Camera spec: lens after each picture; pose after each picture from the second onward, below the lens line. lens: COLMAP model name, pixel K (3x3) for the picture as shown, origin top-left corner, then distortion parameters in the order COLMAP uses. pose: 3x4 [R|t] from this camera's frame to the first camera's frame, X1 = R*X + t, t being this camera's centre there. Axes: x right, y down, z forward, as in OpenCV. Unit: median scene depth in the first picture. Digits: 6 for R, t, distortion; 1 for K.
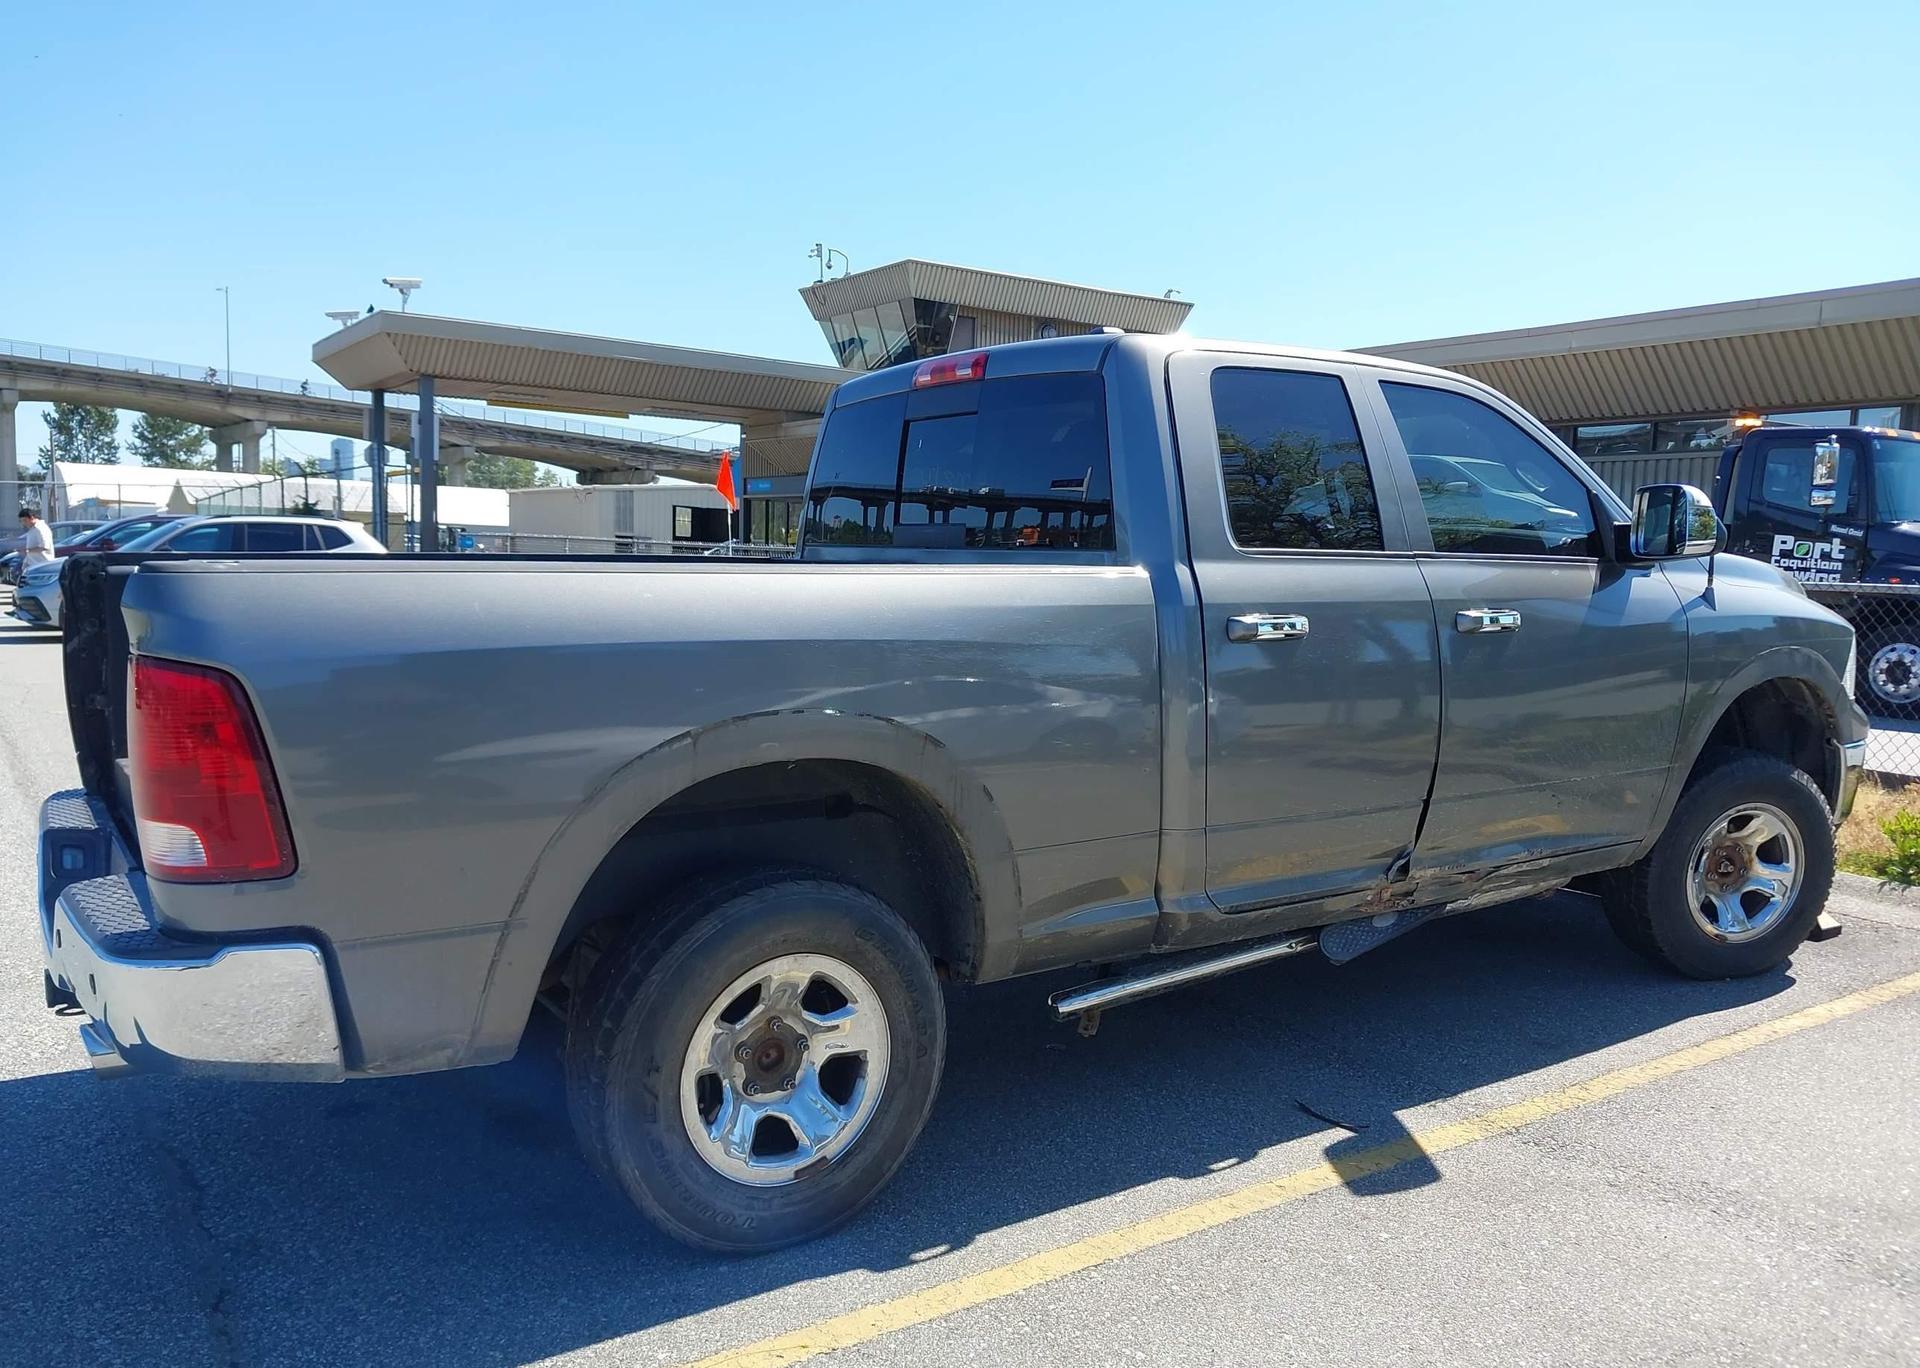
lens RADIAL K [[1536.8, 0, 957.6], [0, 1536.8, 711.9], [0, 0, 1]] dist [0.007323, -0.008557]
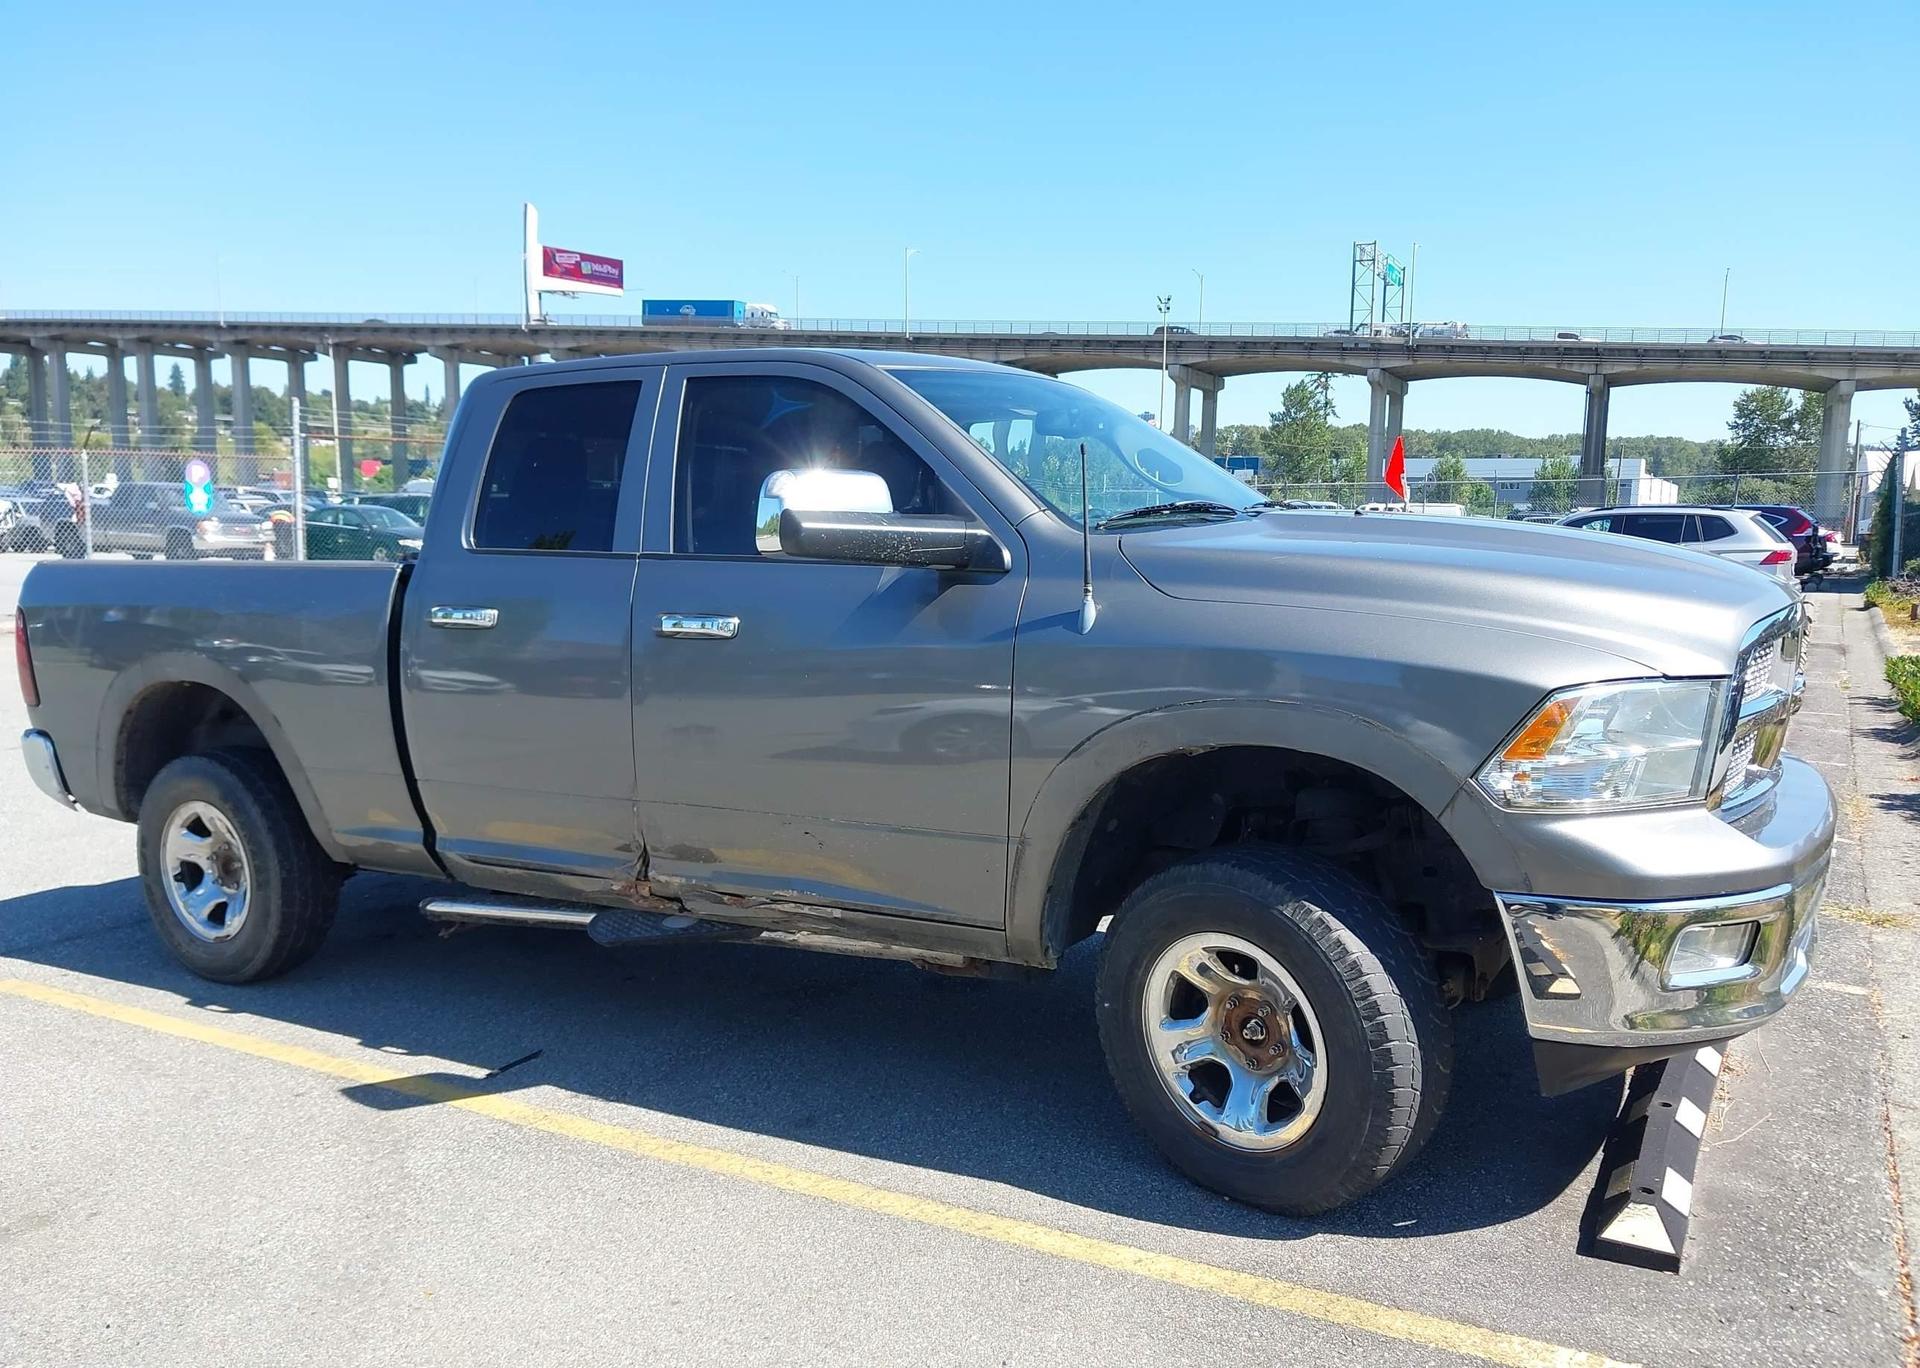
lens RADIAL K [[1521.3, 0, 948.6], [0, 1521.3, 703.8], [0, 0, 1]] dist [0.096974, -0.233560]
pose [[0.432896, 0.087873, -0.897151, 1.271649], [-0.085809, 0.994735, 0.056026, -0.078020], [0.897350, 0.052730, 0.438157, 0.744278]]
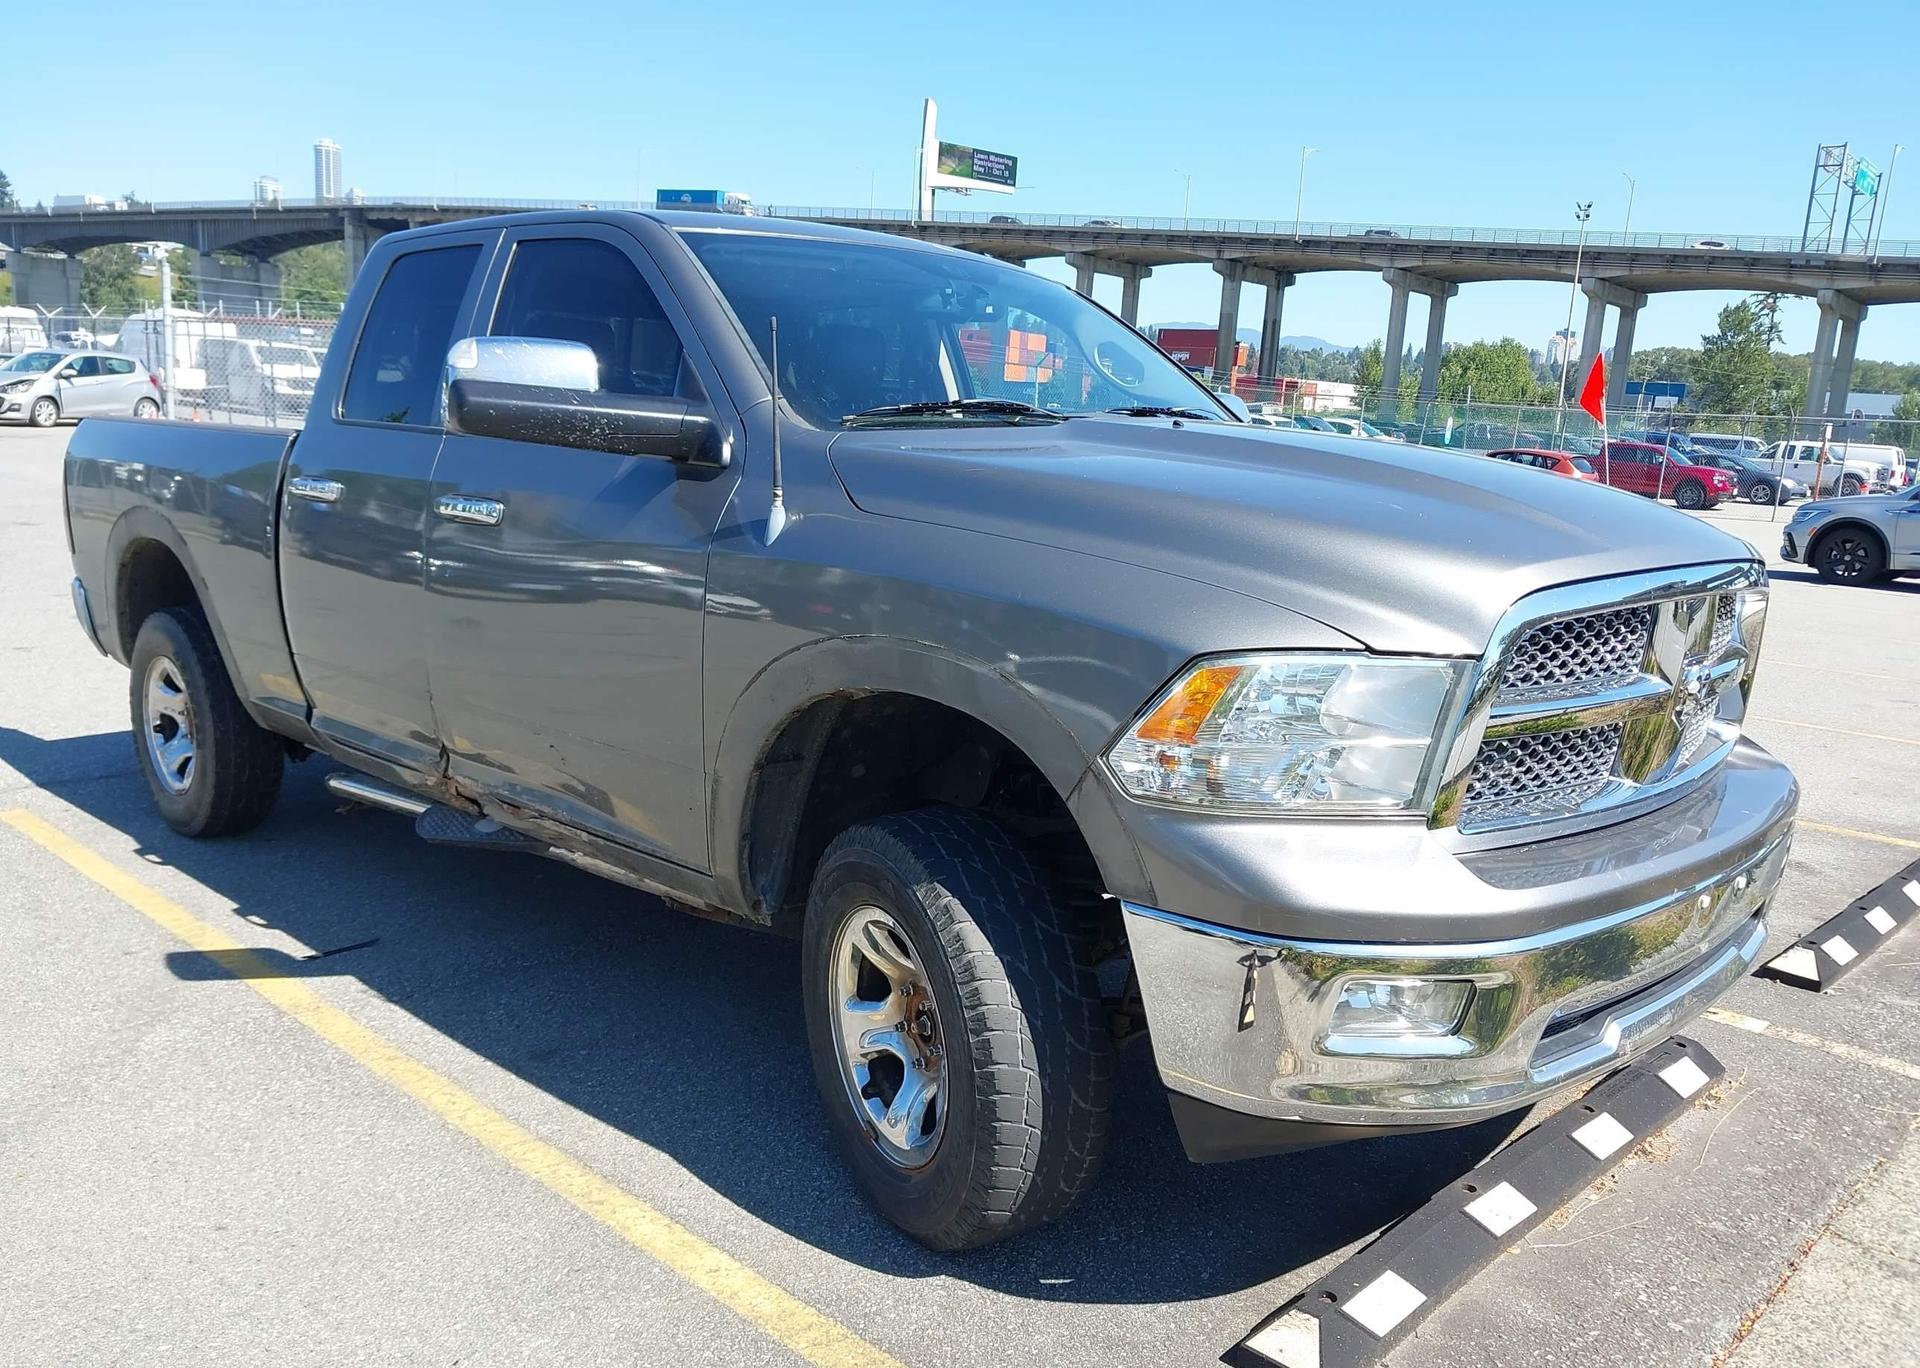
lens RADIAL K [[1536.8, 0, 957.6], [0, 1536.8, 711.9], [0, 0, 1]] dist [0.007323, -0.008557]
pose [[0.206450, 0.174410, -0.962787, 1.274826], [-0.147530, 0.978285, 0.145582, -0.115738], [0.967271, 0.111984, 0.227698, 1.095407]]
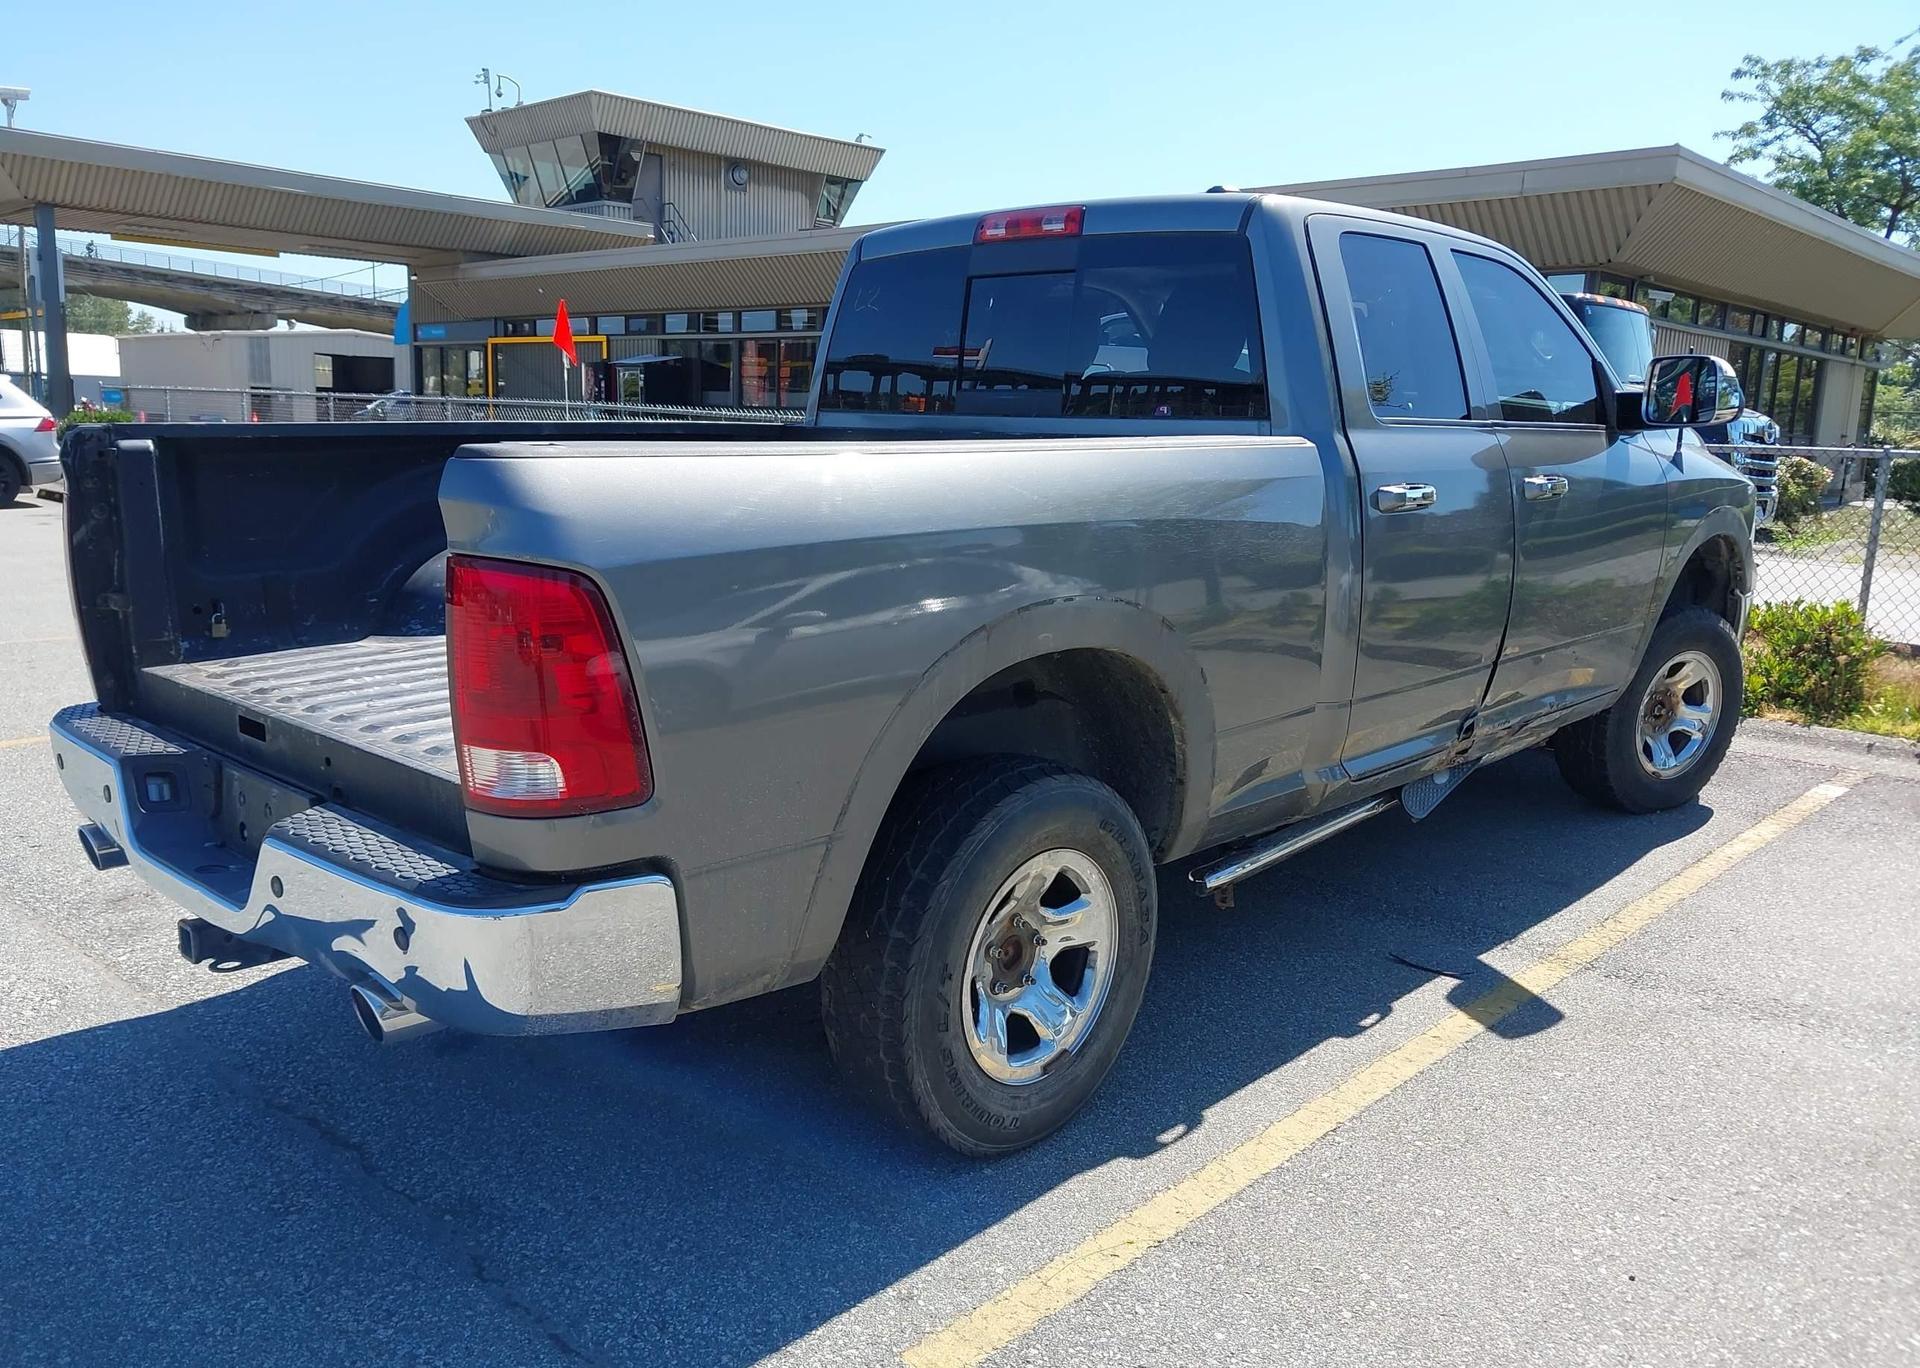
lens RADIAL K [[1536.8, 0, 957.6], [0, 1536.8, 711.9], [0, 0, 1]] dist [0.007323, -0.008557]
pose [[0.975602, -0.042186, 0.215457, -0.275912], [0.022013, 0.995216, 0.095185, -0.015783], [-0.218442, -0.088120, 0.971863, 0.061855]]
